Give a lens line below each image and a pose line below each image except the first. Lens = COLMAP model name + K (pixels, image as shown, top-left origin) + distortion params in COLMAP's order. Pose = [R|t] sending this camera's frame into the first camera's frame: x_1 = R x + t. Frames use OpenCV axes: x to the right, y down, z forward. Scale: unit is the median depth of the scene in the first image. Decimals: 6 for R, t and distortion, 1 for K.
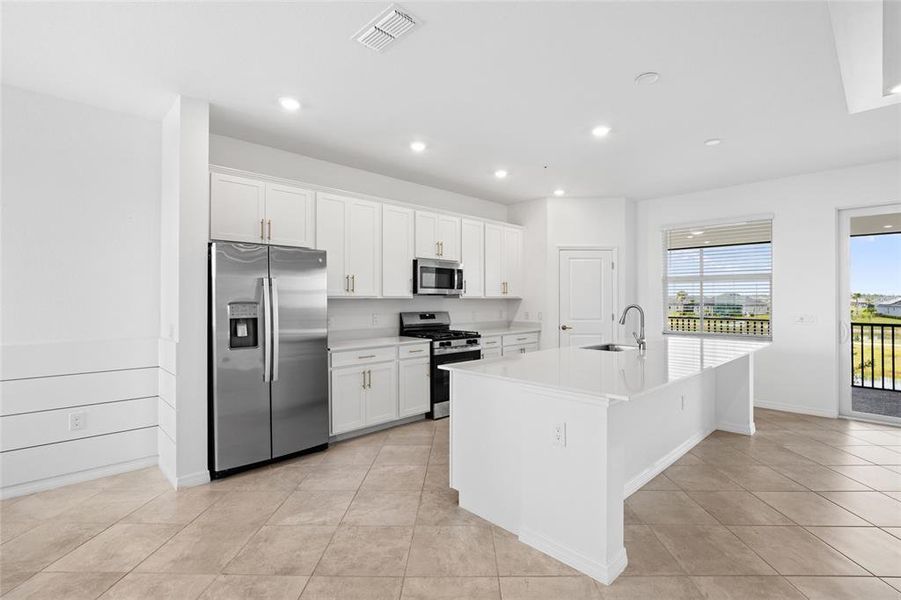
lens RADIAL K [[415.1, 0, 450.7], [0, 415.1, 307.3], [0, 0, 1]] dist [-0.016360, 0.003877]
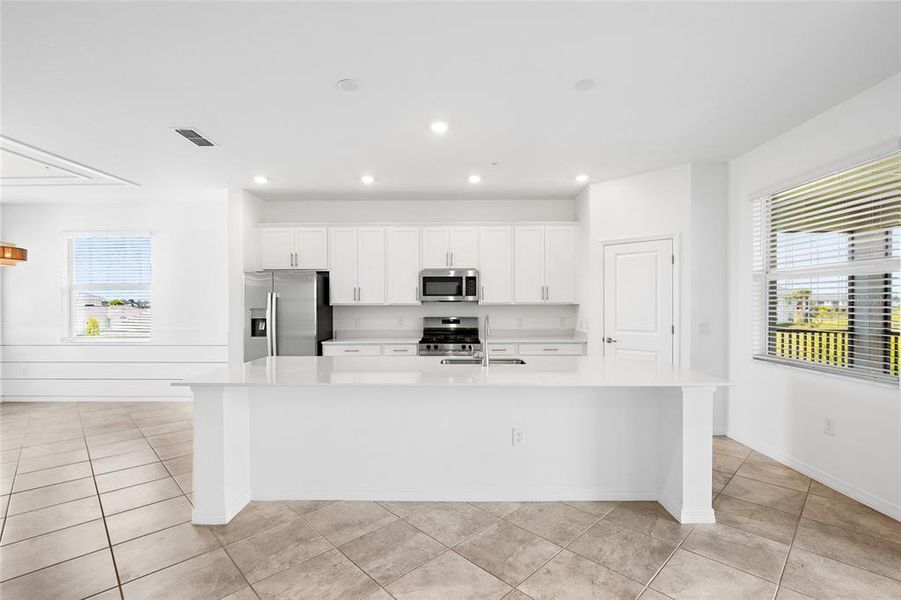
lens RADIAL K [[415.1, 0, 454.8], [0, 415.1, 302.2], [0, 0, 1]] dist [-0.016360, 0.003877]
pose [[0.716154, -0.006304, -0.697913, 0.729241], [-0.009933, 0.999766, -0.019223, -0.007702], [0.697871, 0.020699, 0.715924, 0.240563]]
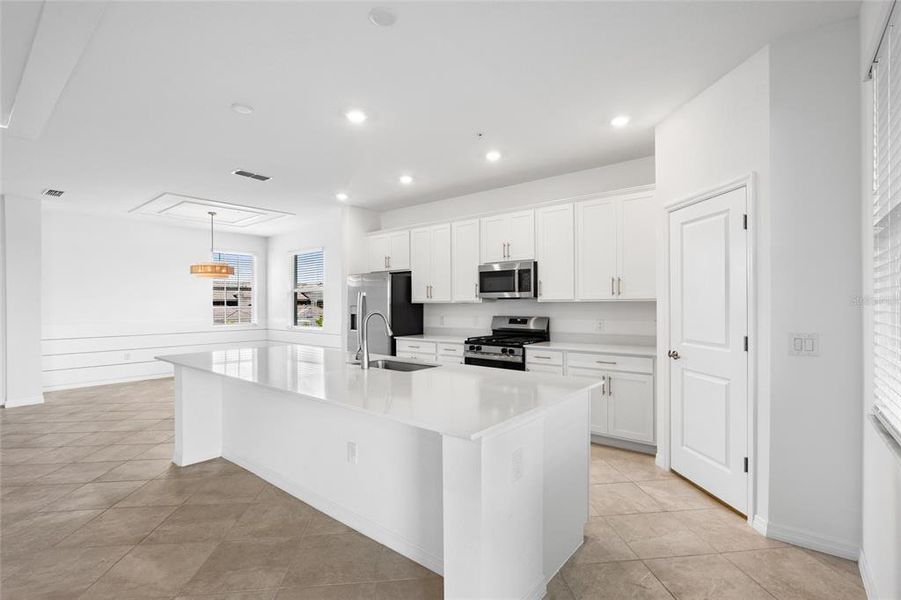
lens RADIAL K [[415.1, 0, 456.2], [0, 415.1, 303.8], [0, 0, 1]] dist [-0.016360, 0.003877]
pose [[0.129676, -0.002353, -0.991554, 0.896072], [-0.015192, 0.999875, -0.004360, -0.012020], [0.991440, 0.015629, 0.129624, 0.760604]]
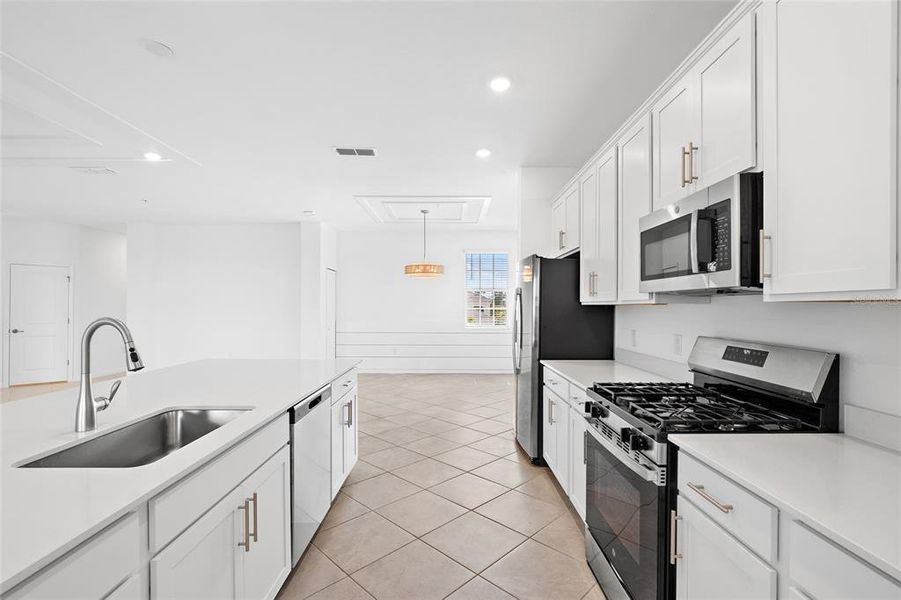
lens RADIAL K [[415.1, 0, 453.7], [0, 415.1, 302.3], [0, 0, 1]] dist [-0.016360, 0.003877]
pose [[-0.677509, -0.014007, -0.735381, 0.376665], [-0.023096, 0.999731, 0.002236, -0.017826], [0.735152, 0.018499, -0.677650, 1.089644]]
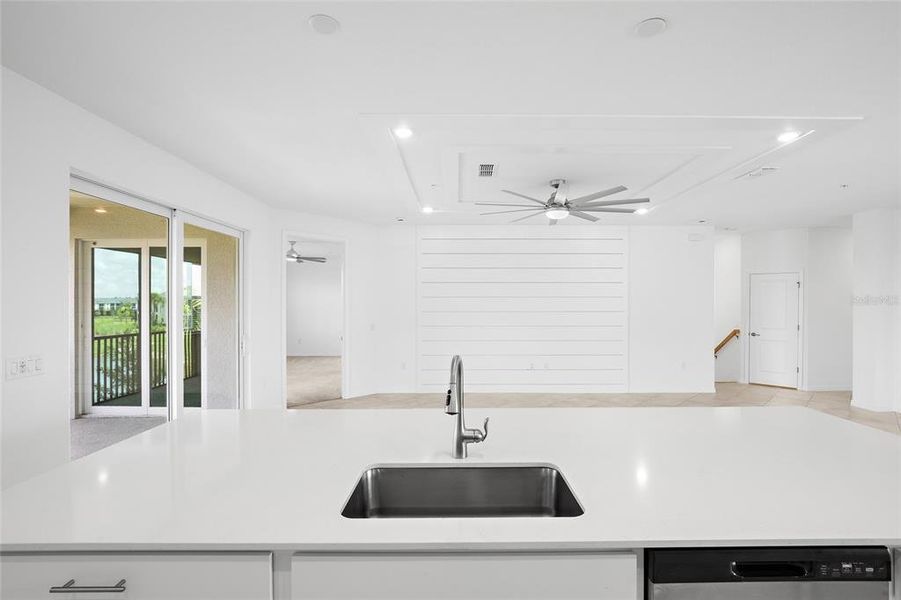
lens RADIAL K [[415.1, 0, 452.7], [0, 415.1, 300.0], [0, 0, 1]] dist [-0.016360, 0.003877]
pose [[-0.741597, -0.008774, 0.670788, 0.179514], [0.003559, 0.999849, 0.017014, -0.039560], [-0.670836, 0.015005, -0.741454, 0.968253]]
